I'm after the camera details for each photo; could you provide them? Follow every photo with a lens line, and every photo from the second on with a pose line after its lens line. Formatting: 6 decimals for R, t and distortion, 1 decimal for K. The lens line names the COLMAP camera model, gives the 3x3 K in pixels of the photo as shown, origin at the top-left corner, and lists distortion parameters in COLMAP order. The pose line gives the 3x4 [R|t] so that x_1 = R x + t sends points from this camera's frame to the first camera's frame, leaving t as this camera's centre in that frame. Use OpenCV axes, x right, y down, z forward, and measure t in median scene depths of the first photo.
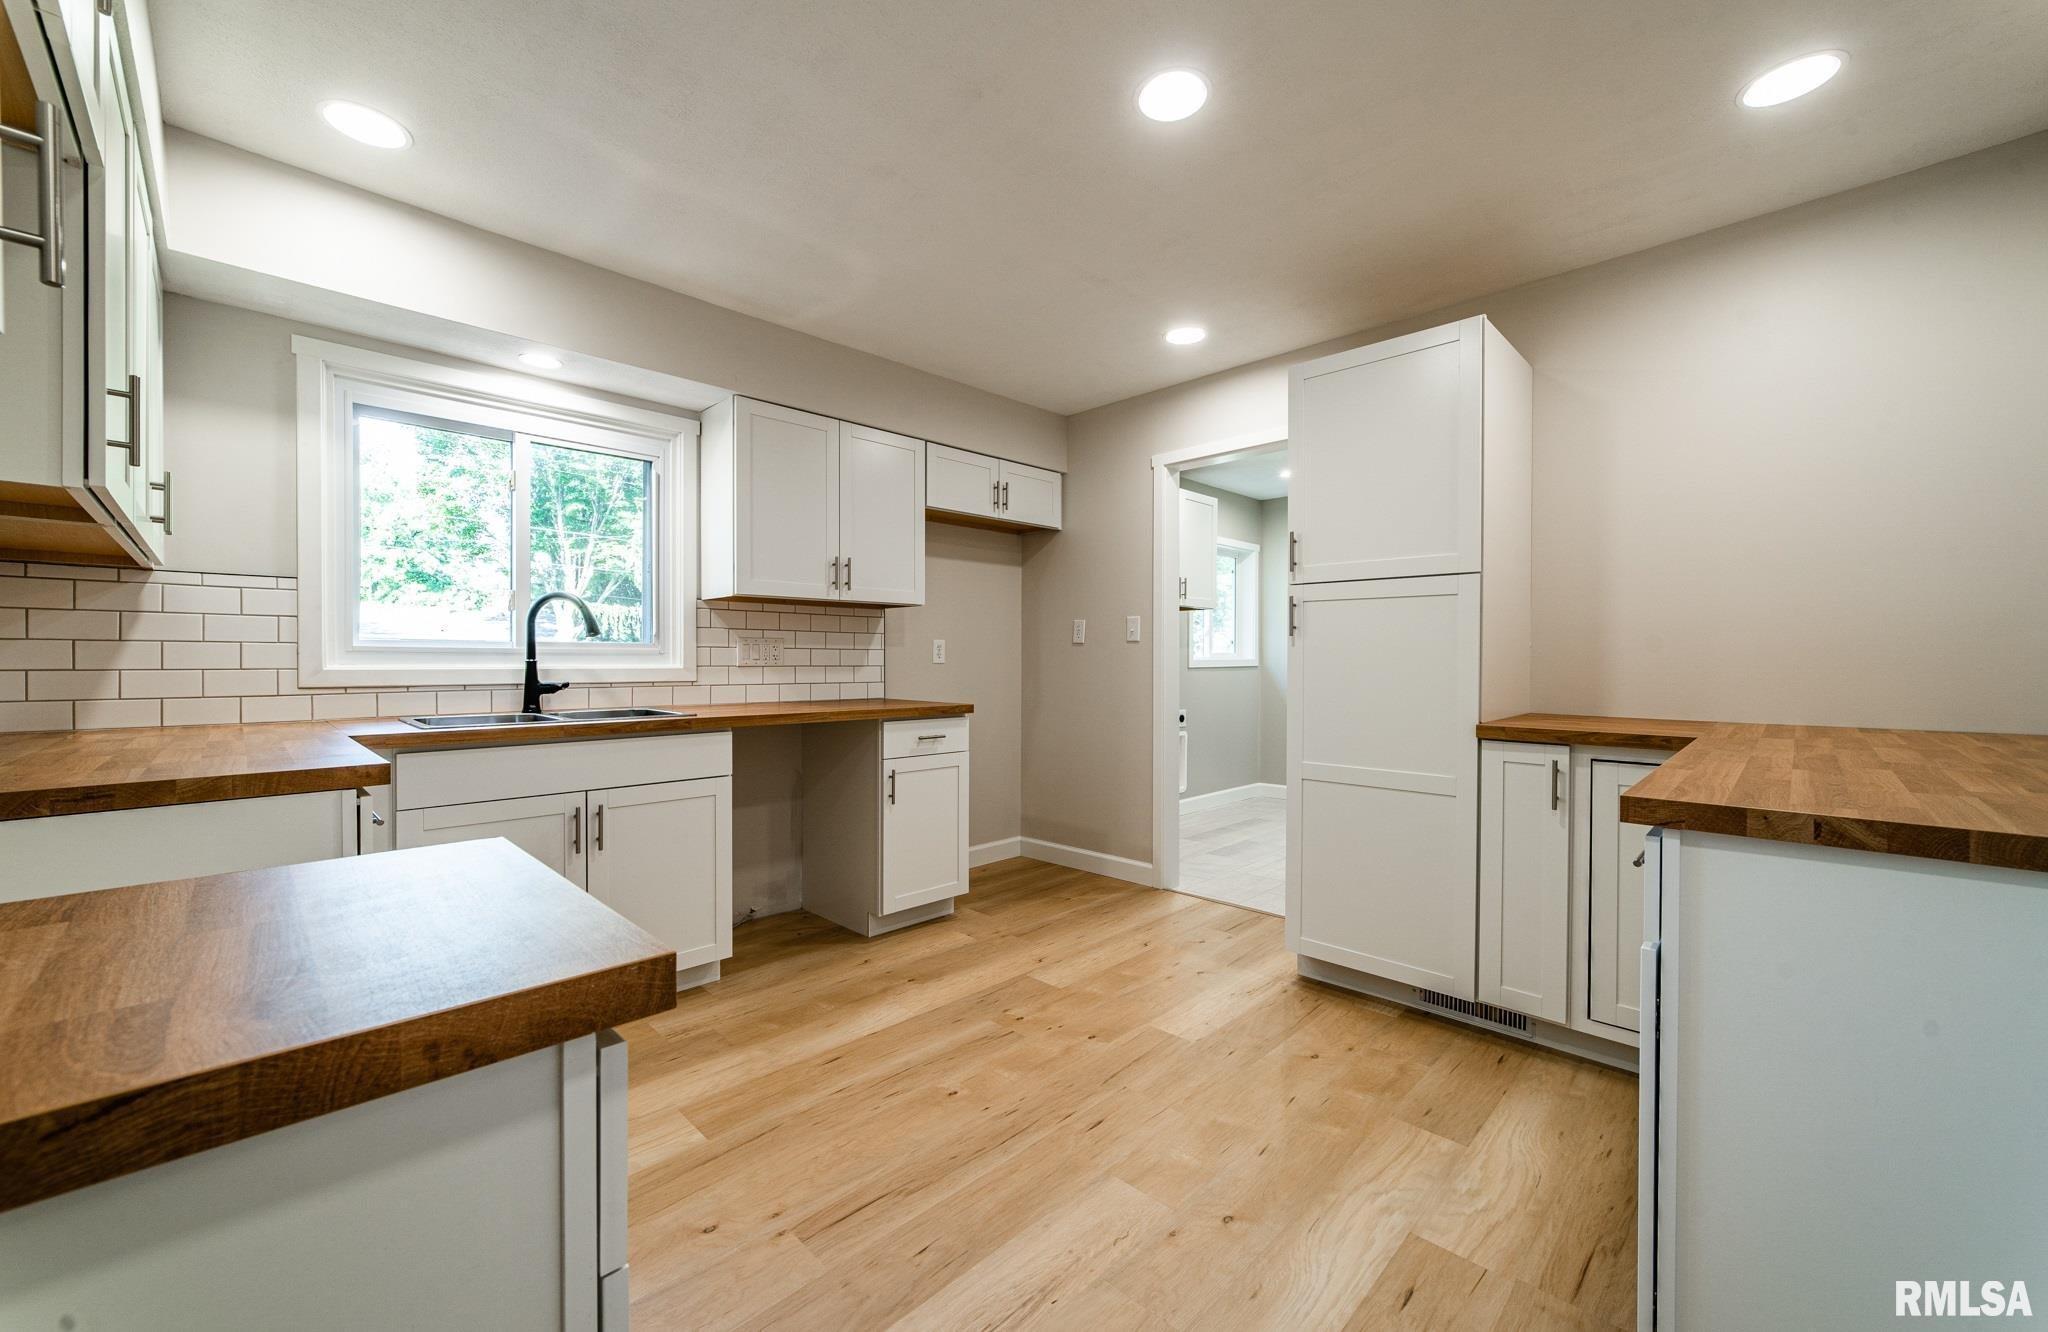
lens RADIAL K [[789.1, 0, 1024.0], [0, 789.1, 666.0], [0, 0, 1]] dist [-0.000666, -0.000022]
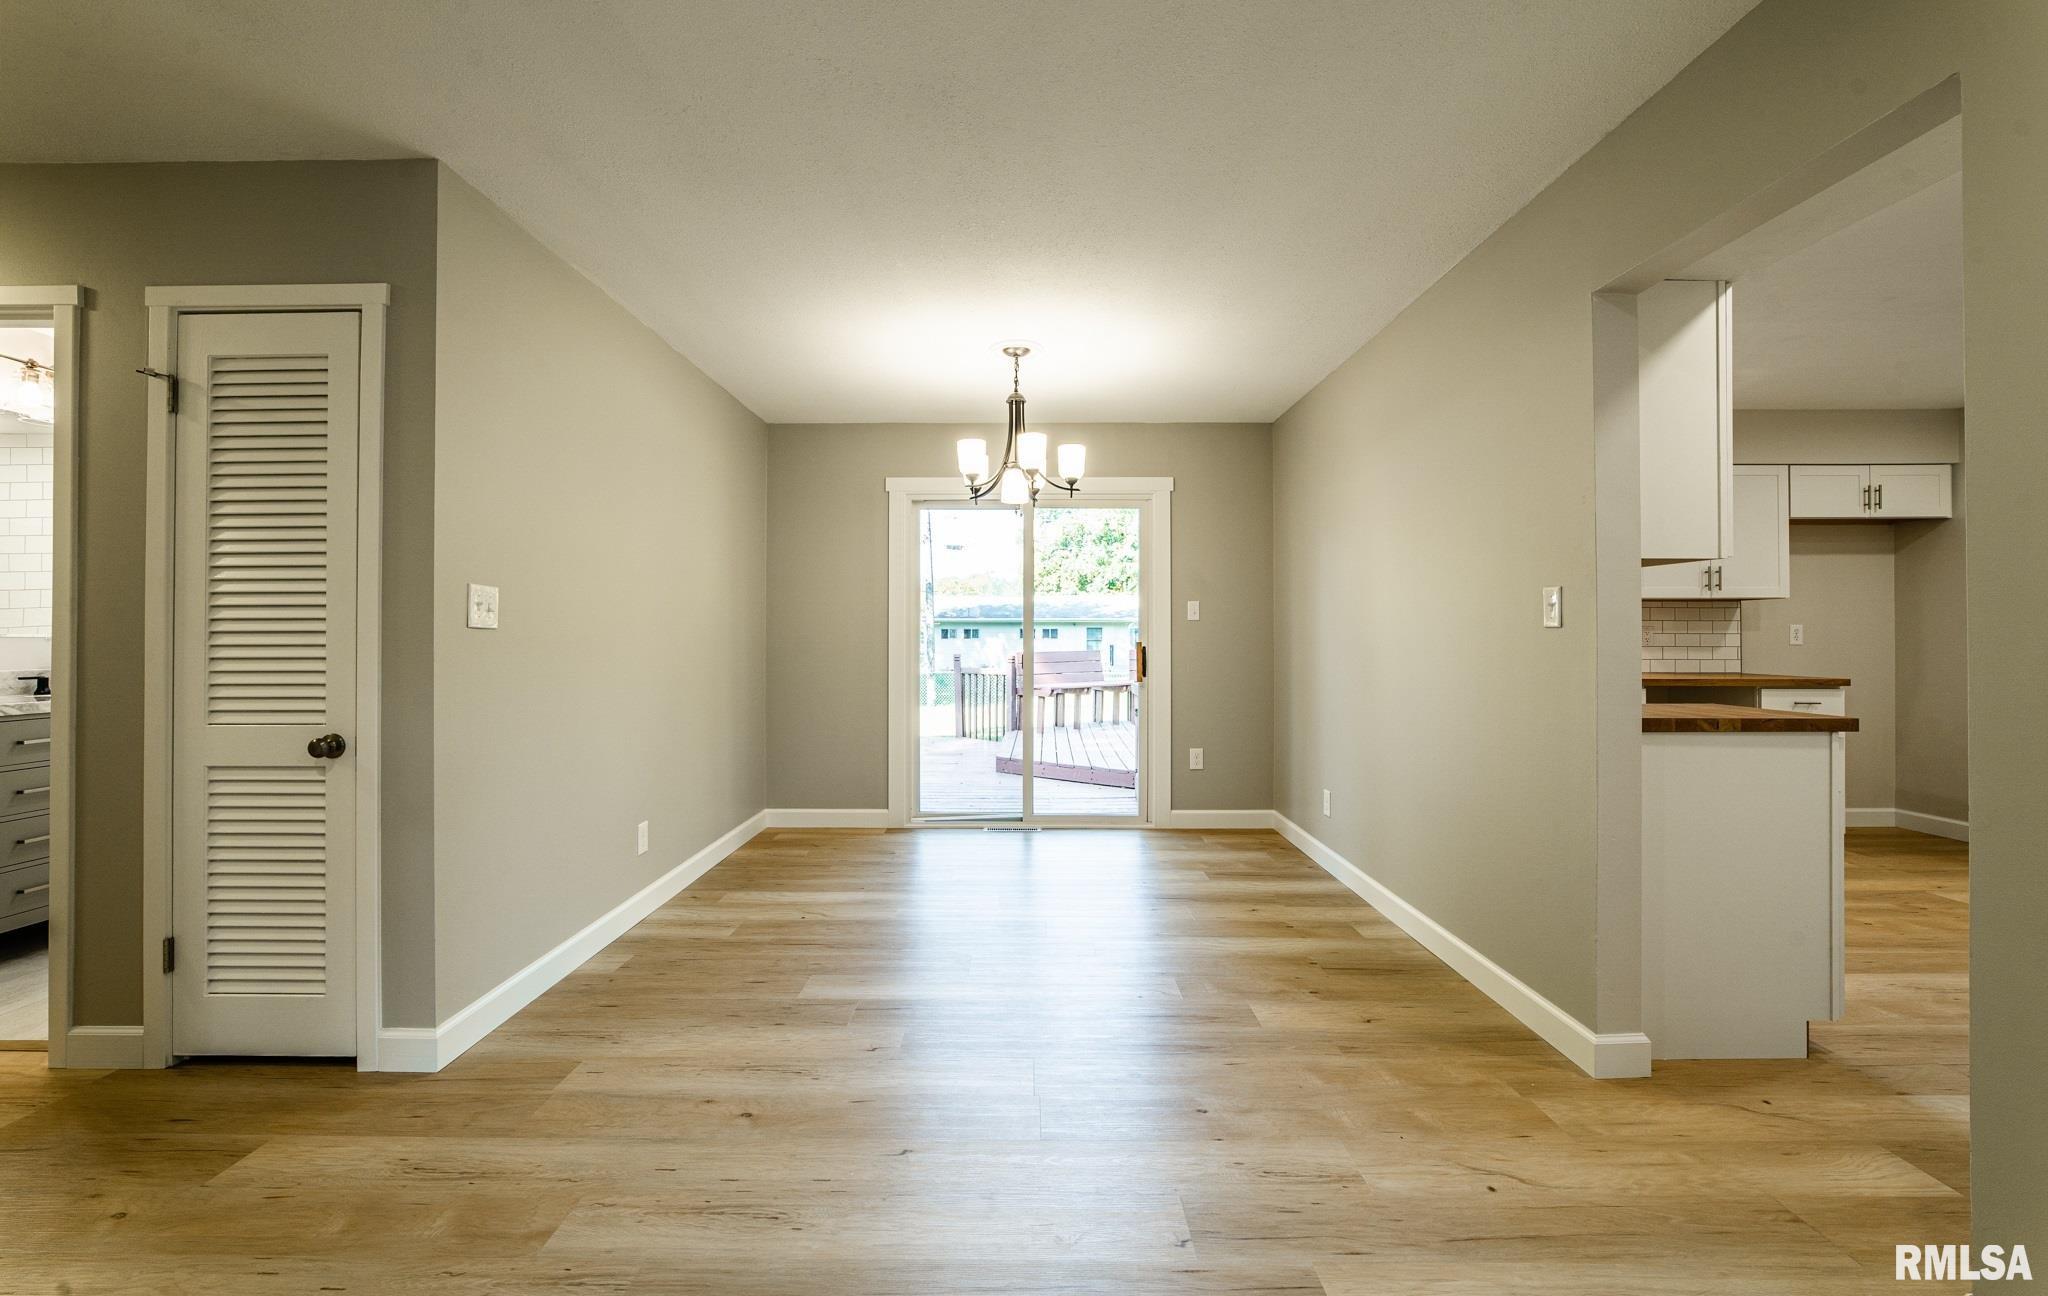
lens RADIAL K [[795.8, 0, 1019.2], [0, 795.8, 630.7], [0, 0, 1]] dist [-0.024750, 0.005418]
pose [[0.693227, -0.006087, -0.720693, -0.077666], [-0.004866, 0.999902, -0.013126, -0.003699], [0.720703, 0.012606, 0.693130, -0.680544]]
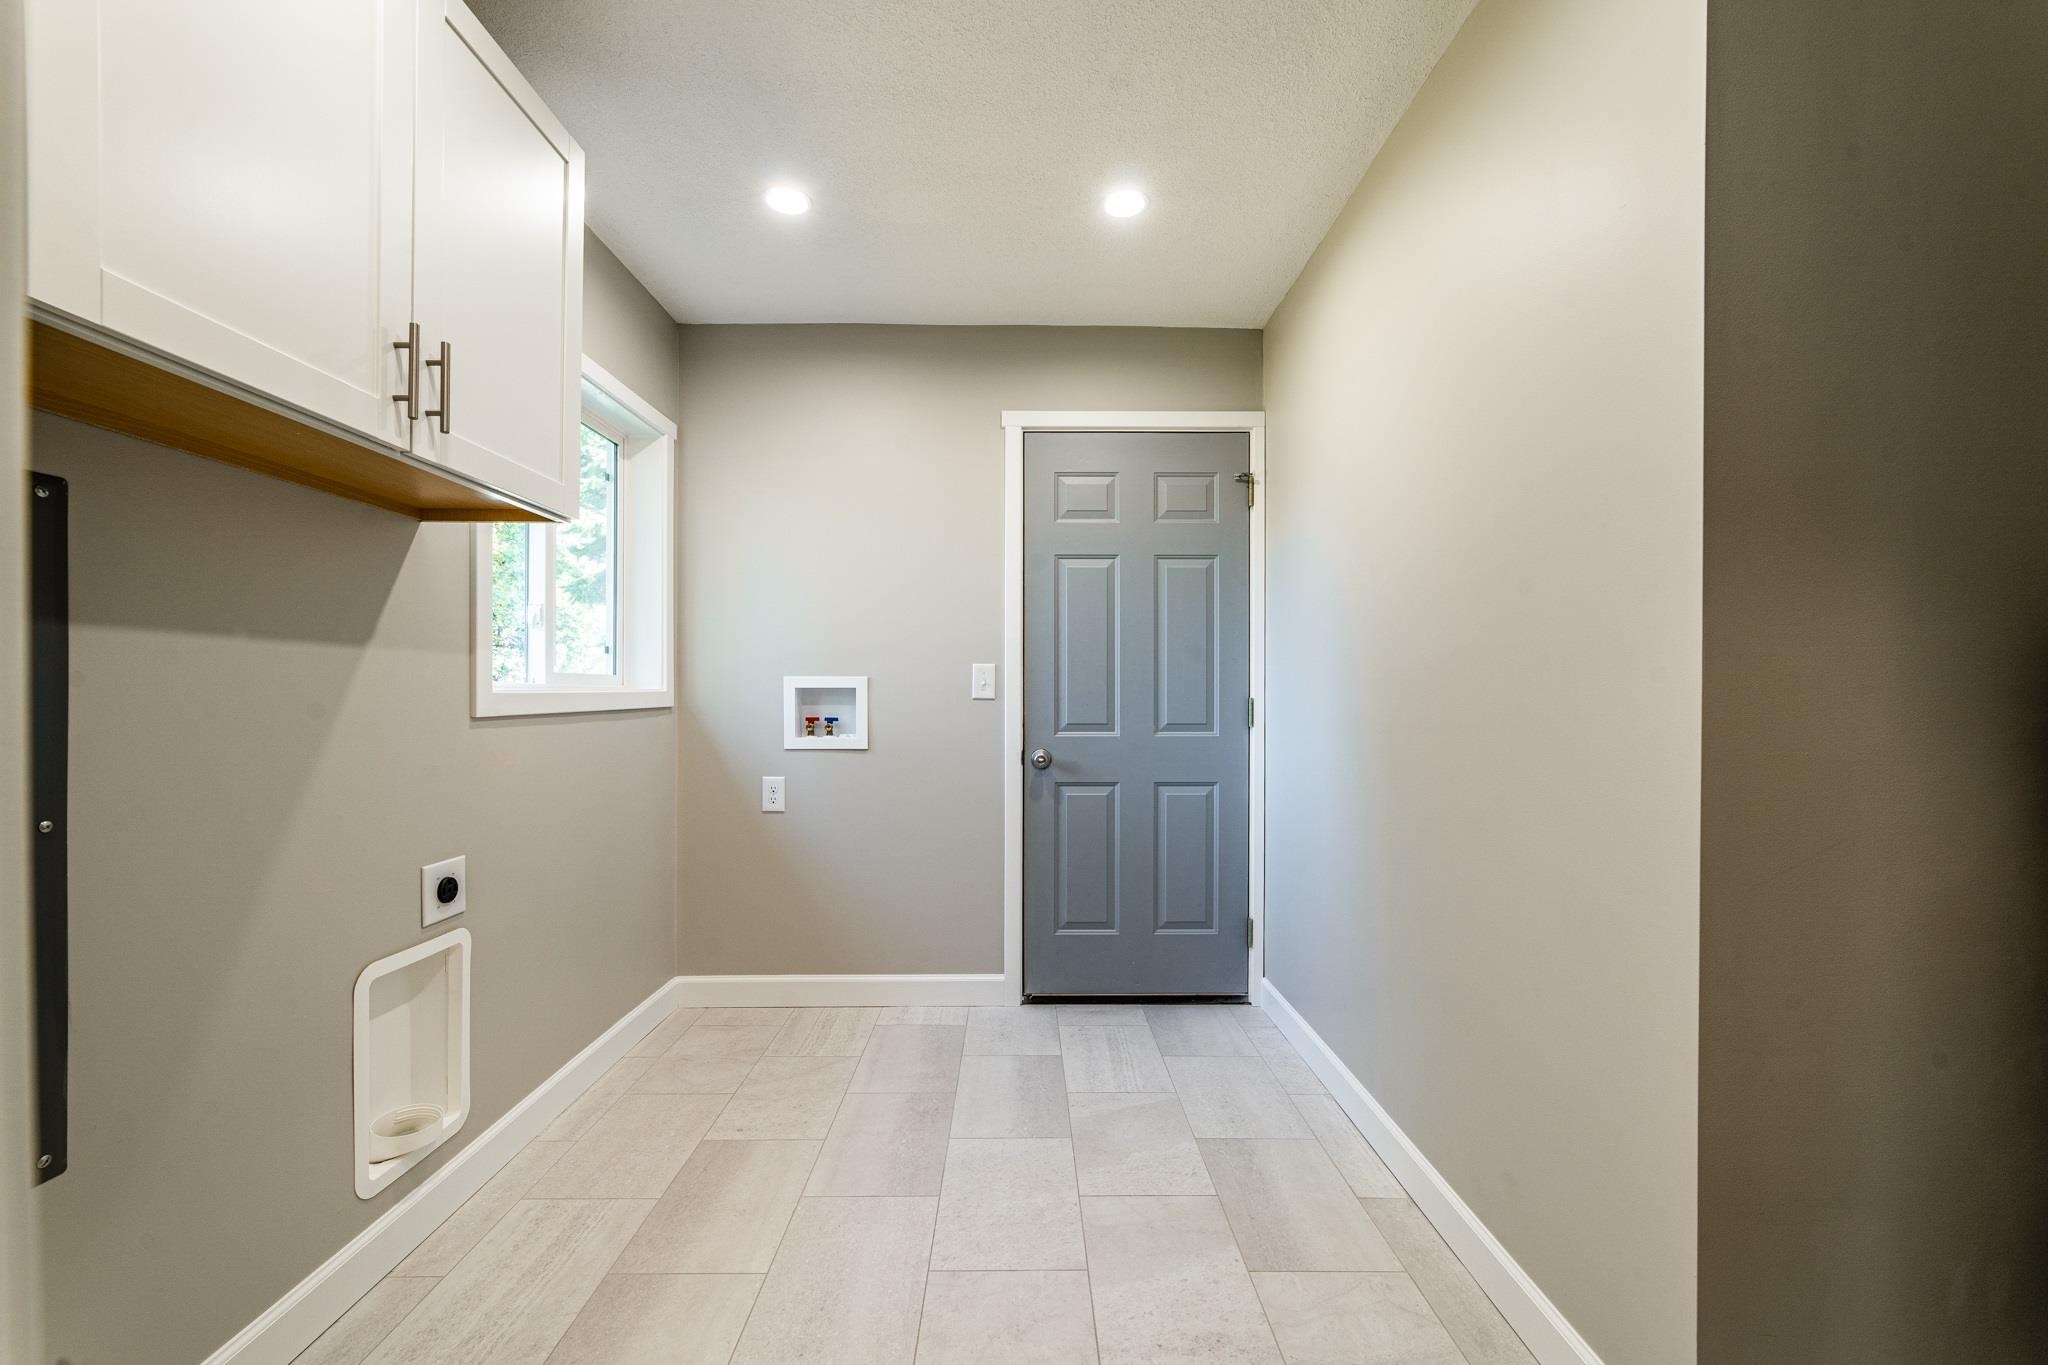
lens RADIAL K [[820.5, 0, 1024.0], [0, 820.5, 682.5], [0, 0, 1]] dist [-0.000452, 0.000032]
pose [[0.714906, 0.004940, 0.699203, 0.200153], [0.003271, 0.999940, -0.010410, -0.011593], [-0.699213, 0.009729, 0.714847, 0.902784]]
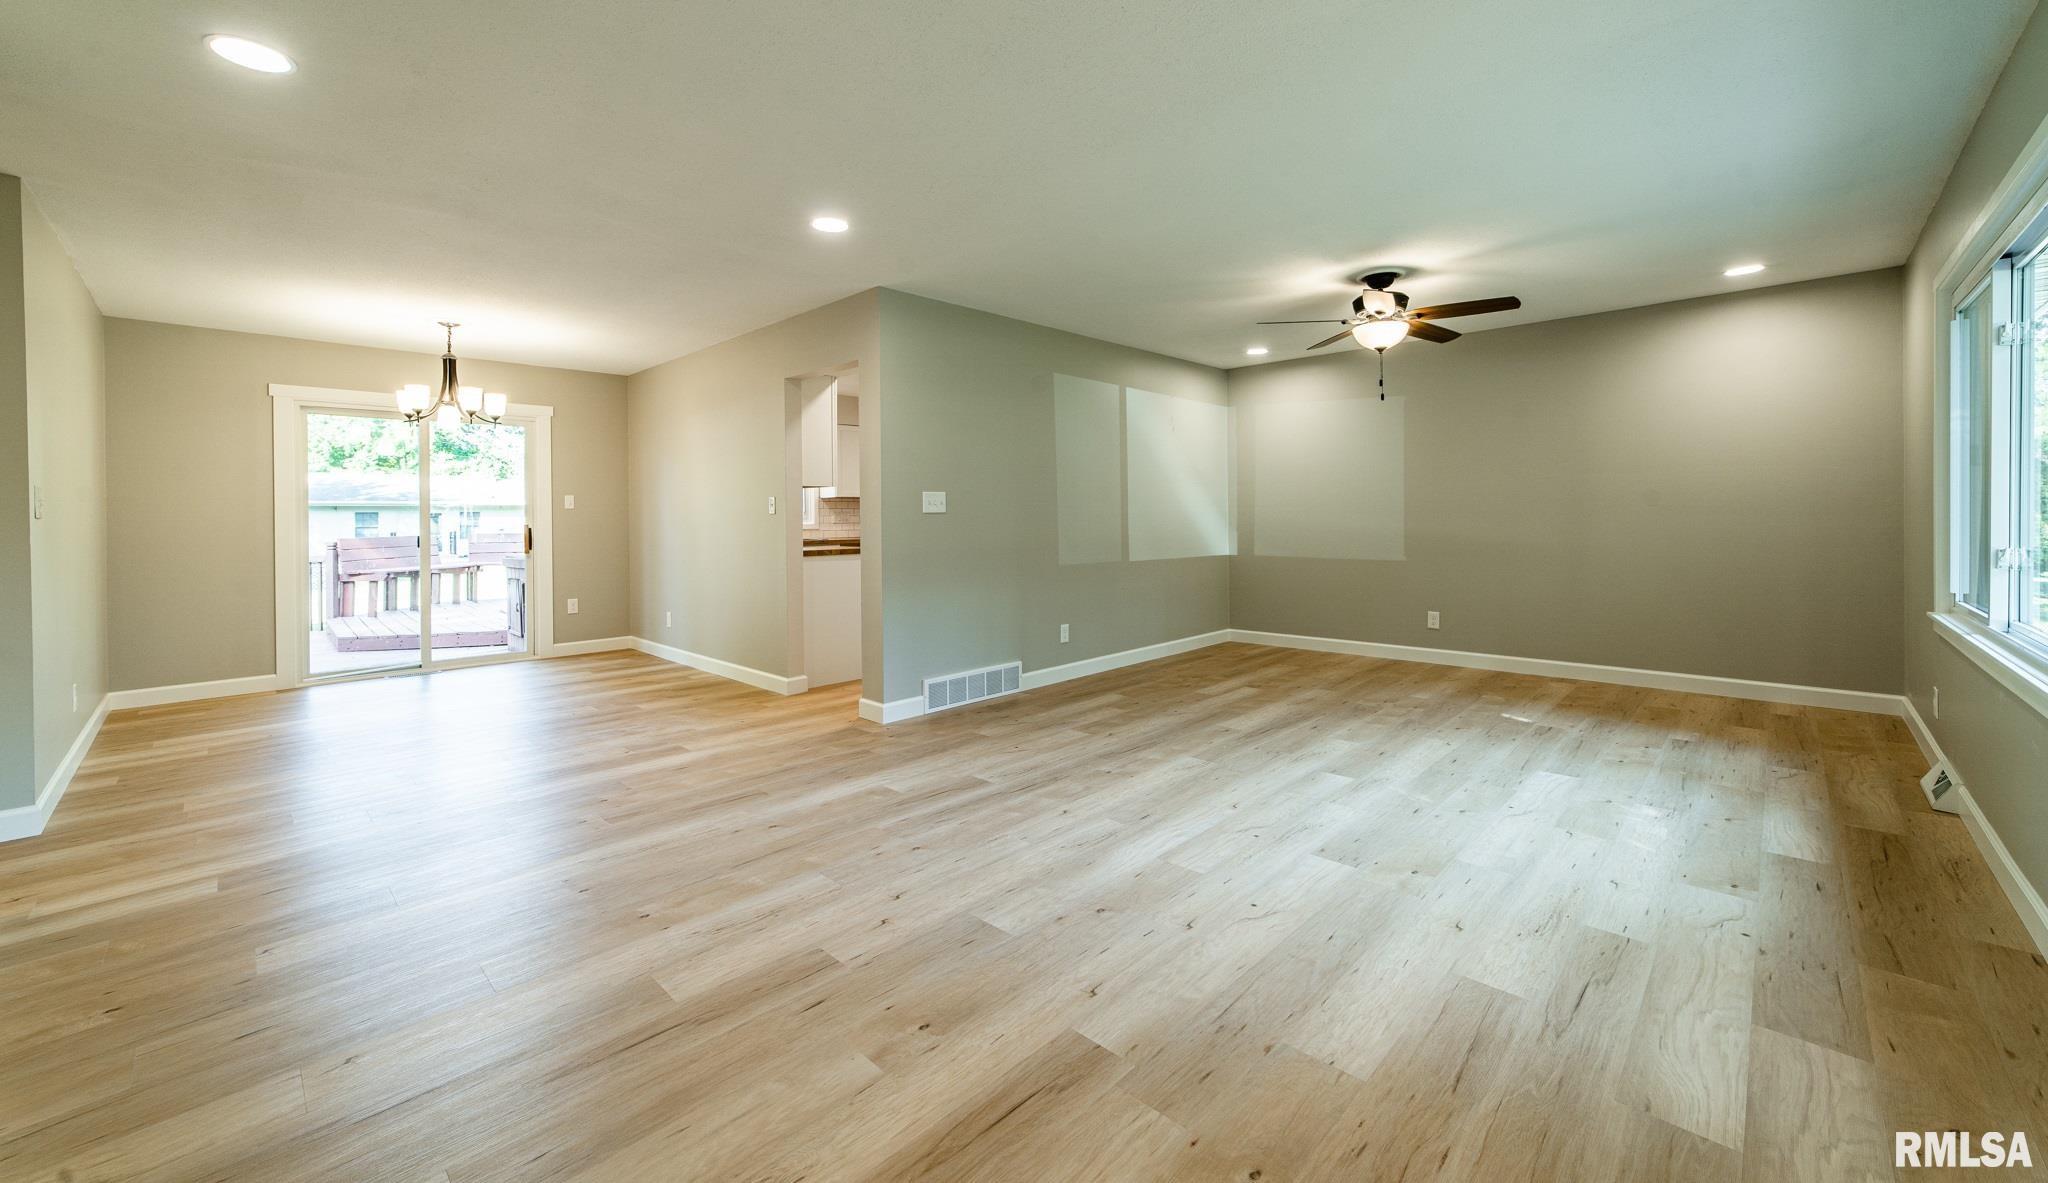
lens RADIAL K [[796.8, 0, 1023.2], [0, 796.8, 515.4], [0, 0, 1]] dist [0.005086, 0.000429]
pose [[0.999917, -0.010744, 0.007043, 0.211385], [0.010807, 0.999902, -0.008928, 0.003351], [-0.006946, 0.009003, 0.999935, -1.404329]]
